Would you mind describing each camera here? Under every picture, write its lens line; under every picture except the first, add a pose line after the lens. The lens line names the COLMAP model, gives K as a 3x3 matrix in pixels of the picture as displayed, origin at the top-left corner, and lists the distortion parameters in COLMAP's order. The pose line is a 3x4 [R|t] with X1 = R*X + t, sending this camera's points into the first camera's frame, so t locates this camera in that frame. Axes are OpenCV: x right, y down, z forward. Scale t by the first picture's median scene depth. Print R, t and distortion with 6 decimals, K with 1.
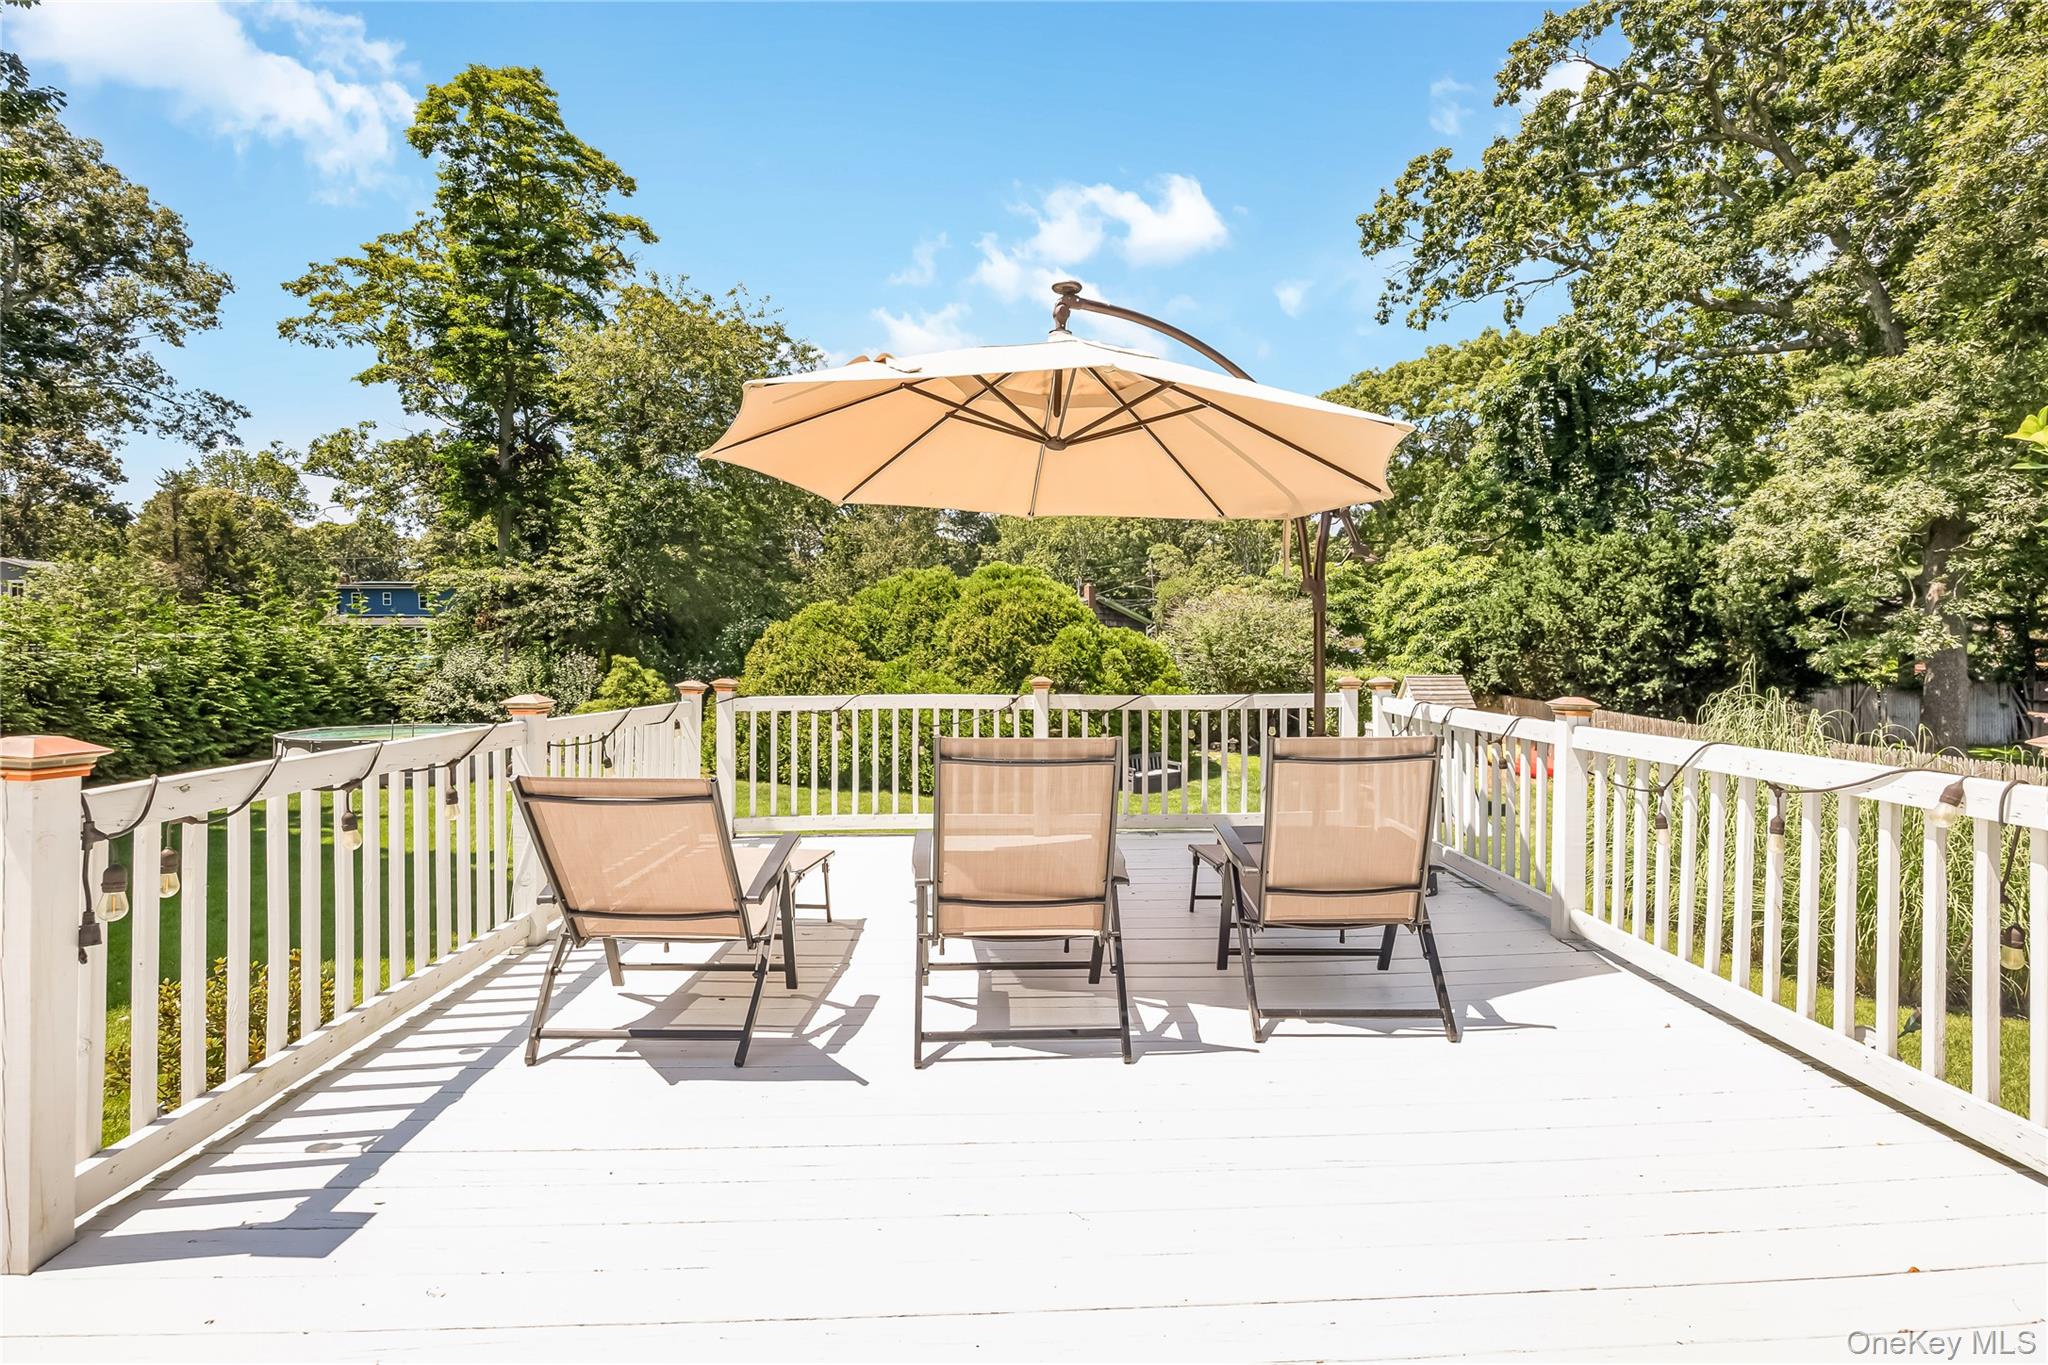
lens RADIAL K [[939.9, 0, 1035.1], [0, 939.9, 675.6], [0, 0, 1]] dist [-0.014025, 0.000701]
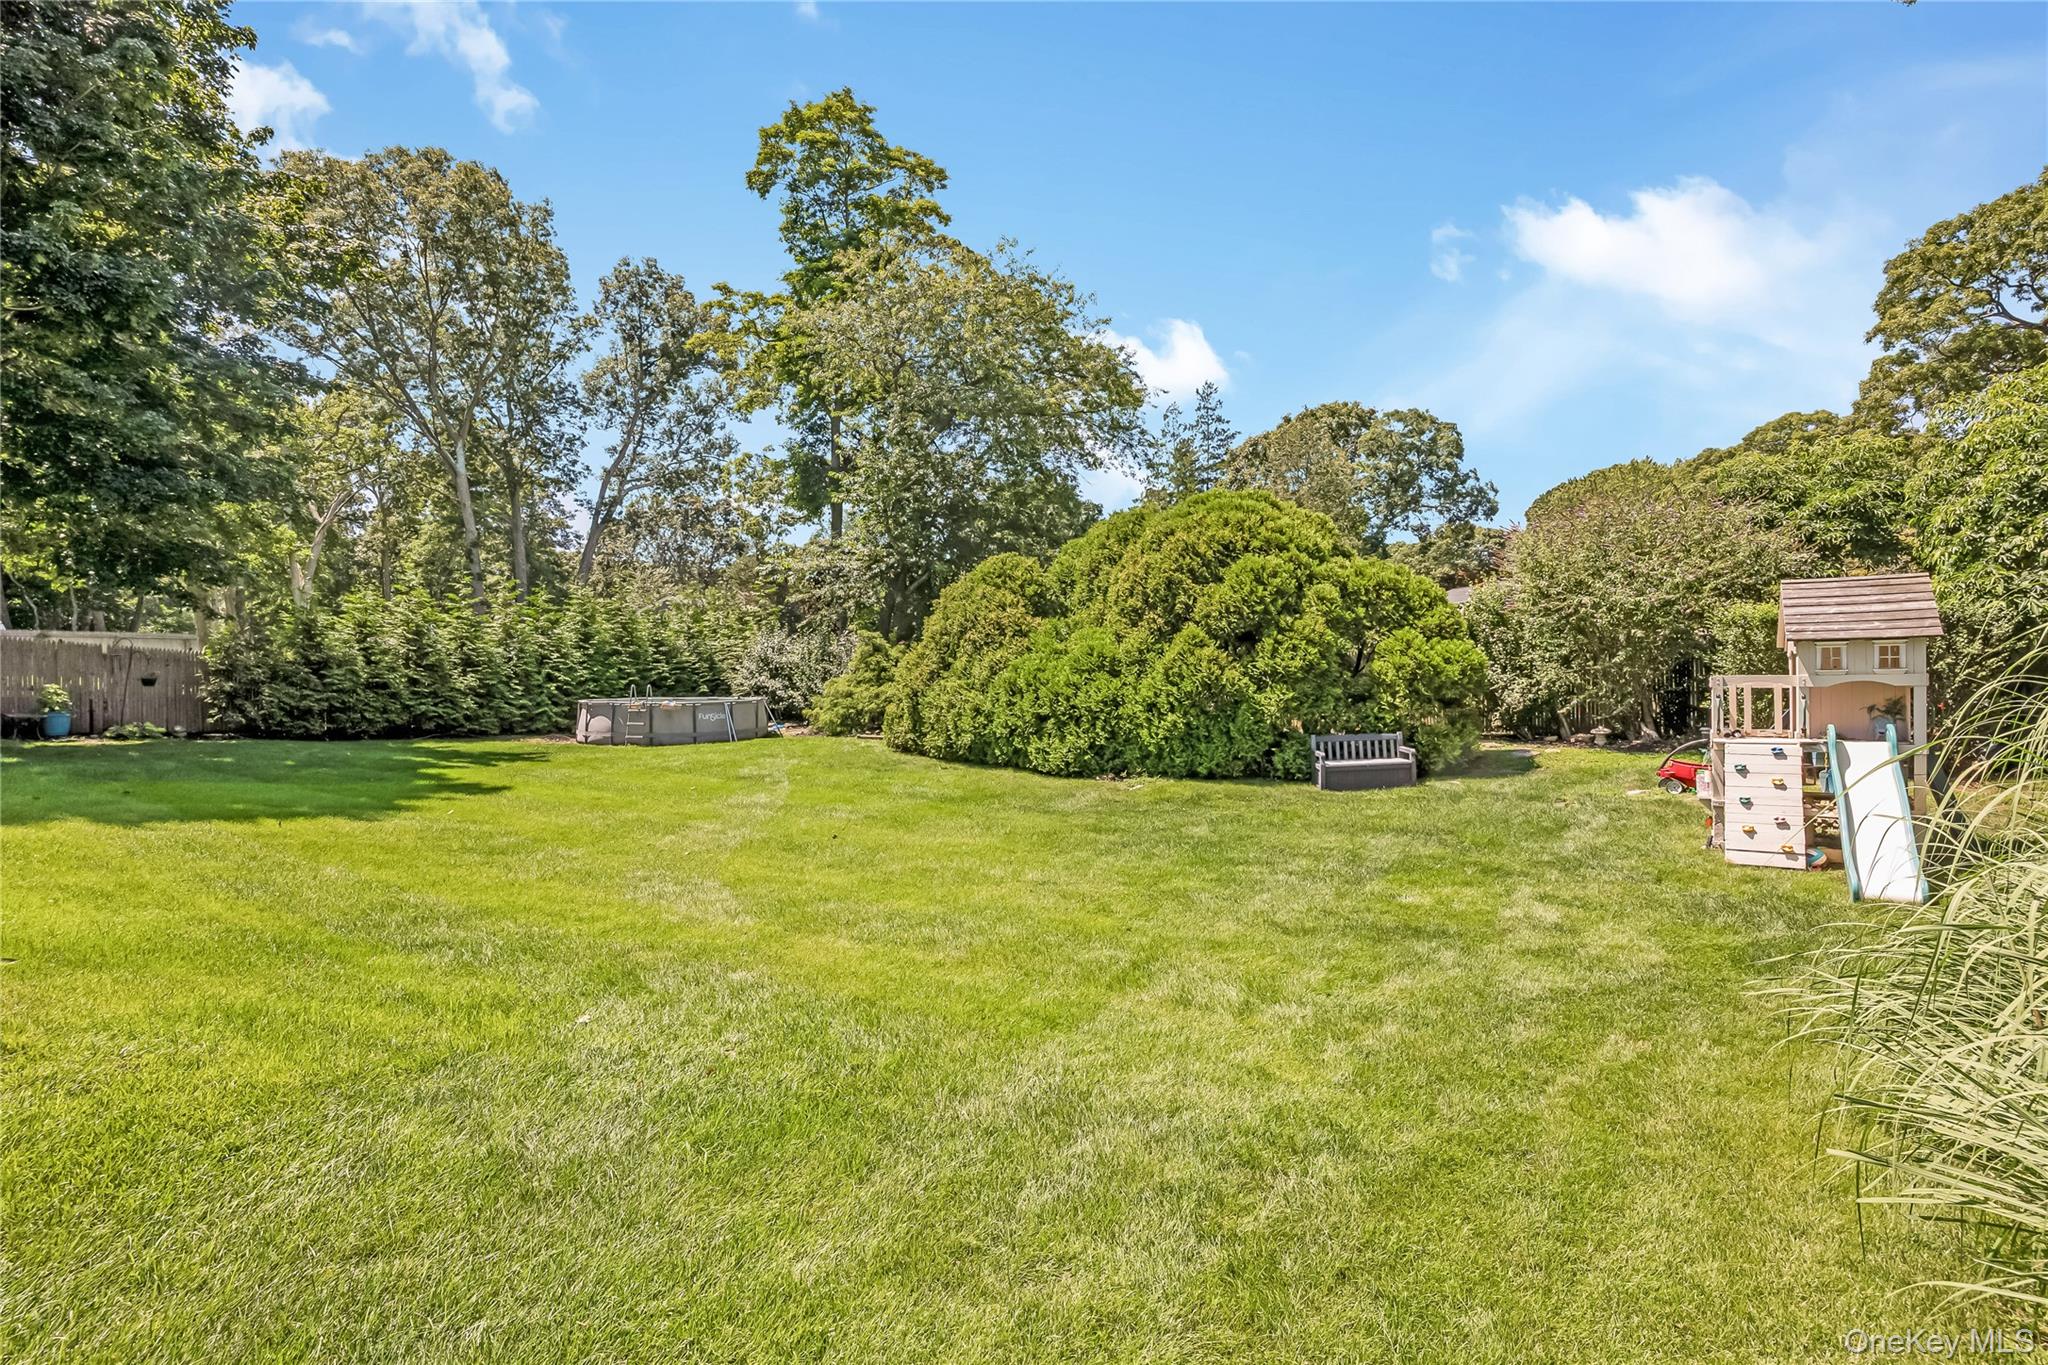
lens RADIAL K [[958.7, 0, 1020.5], [0, 958.7, 675.5], [0, 0, 1]] dist [-0.009740, 0.000051]
pose [[0.823778, -0.011682, -0.566792, 0.268027], [-0.002827, 0.999691, -0.024712, 0.051174], [0.566906, 0.021959, 0.823490, 0.260192]]
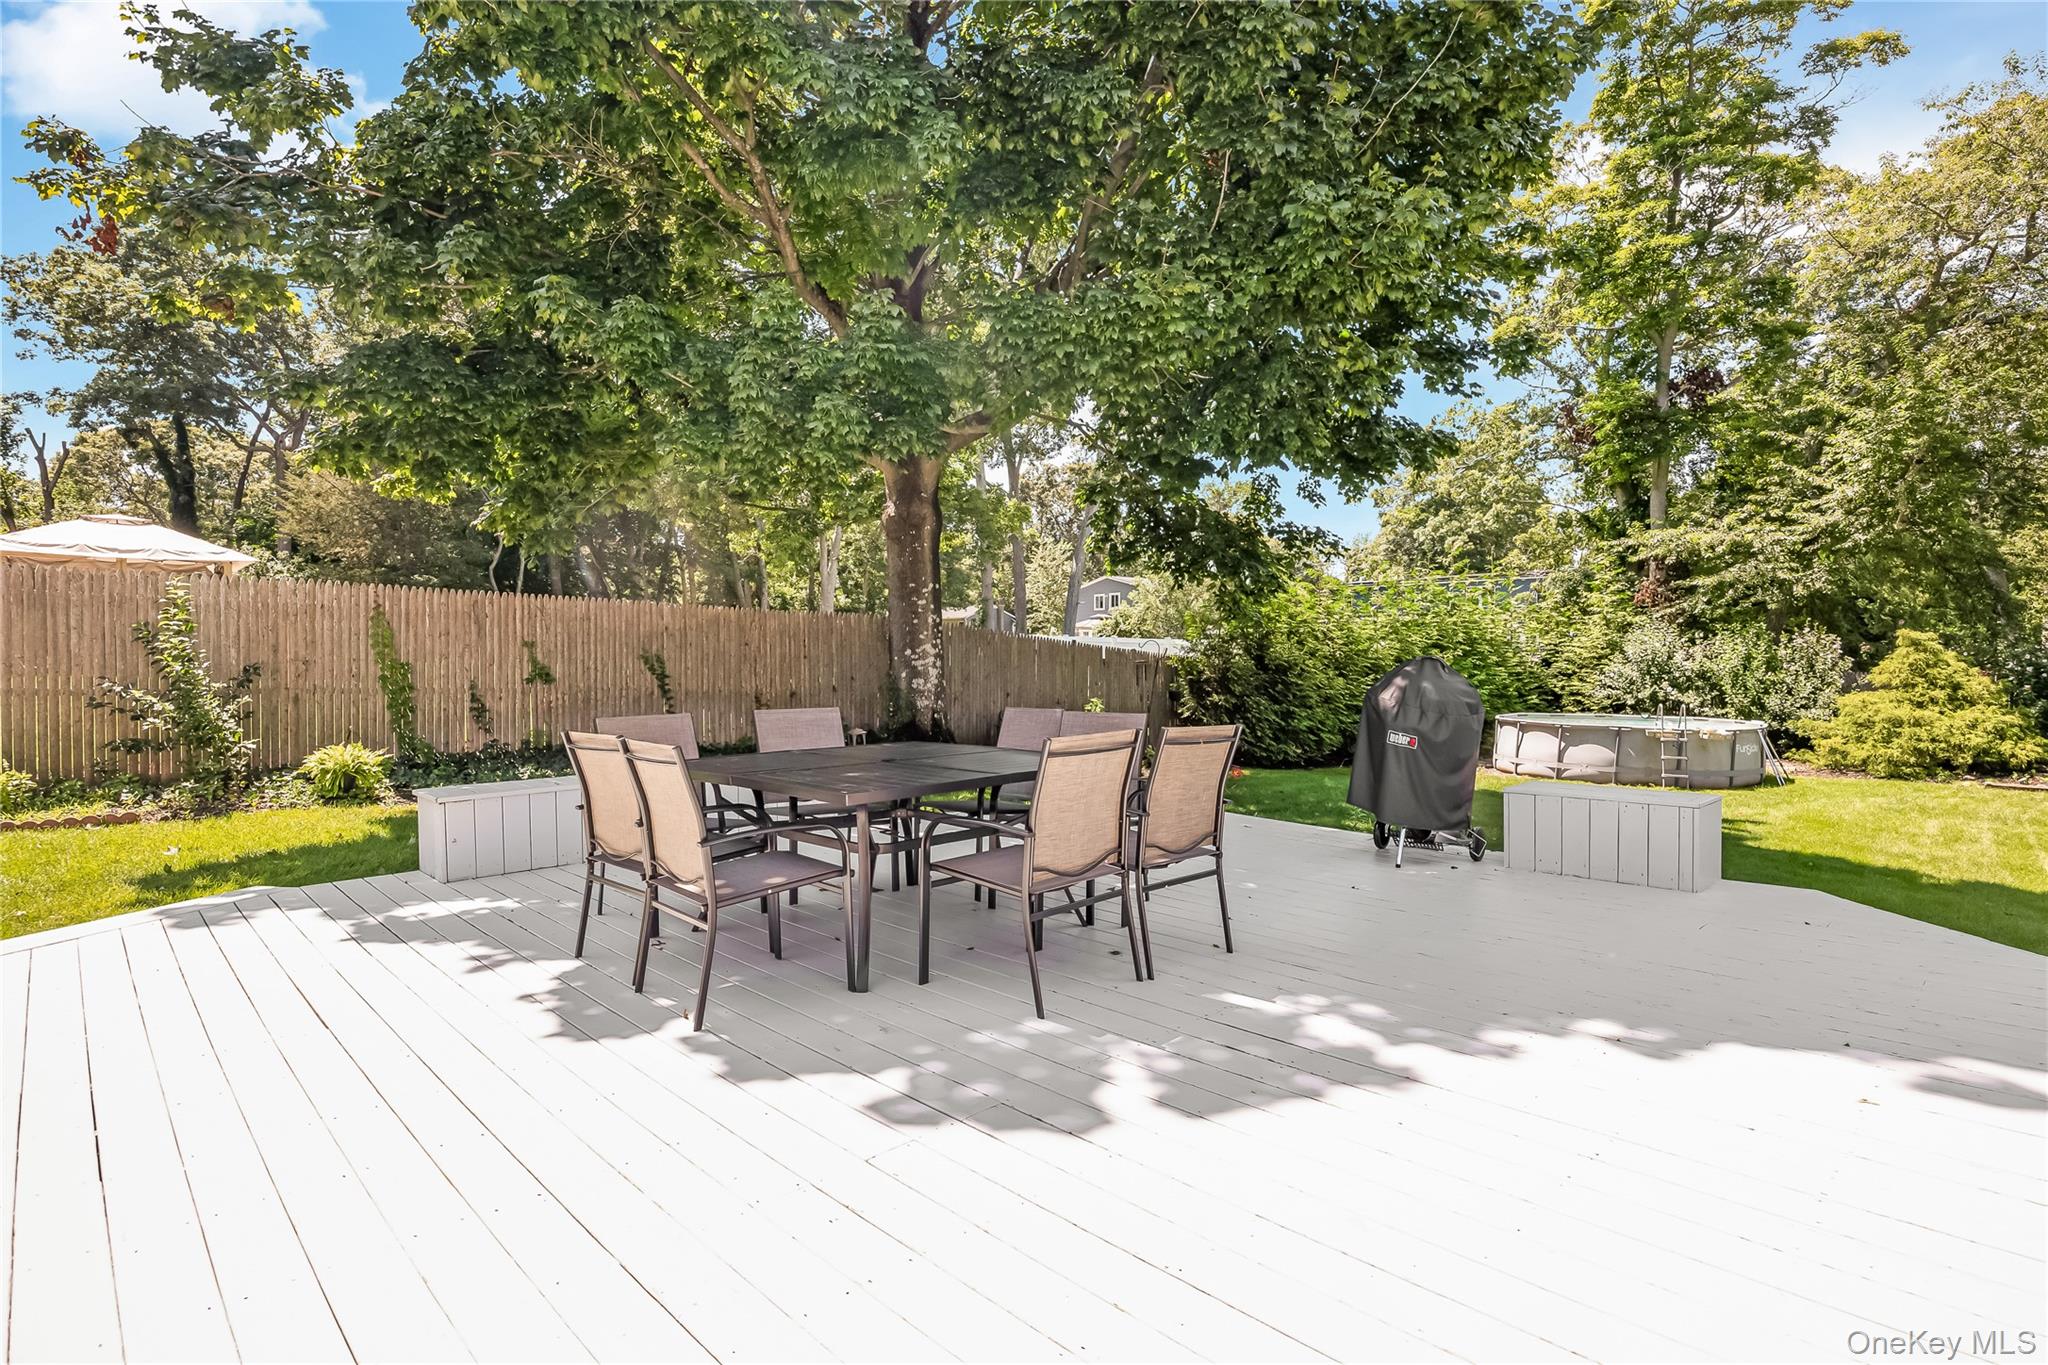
lens RADIAL K [[1034.0, 0, 1024.2], [0, 1034.0, 682.6], [0, 0, 1]] dist [-0.012770, -0.000858]
pose [[0.664011, 0.016780, -0.747534, -0.309423], [-0.022497, 0.999744, 0.002459, 0.031563], [0.747384, 0.015184, 0.664219, -0.012135]]
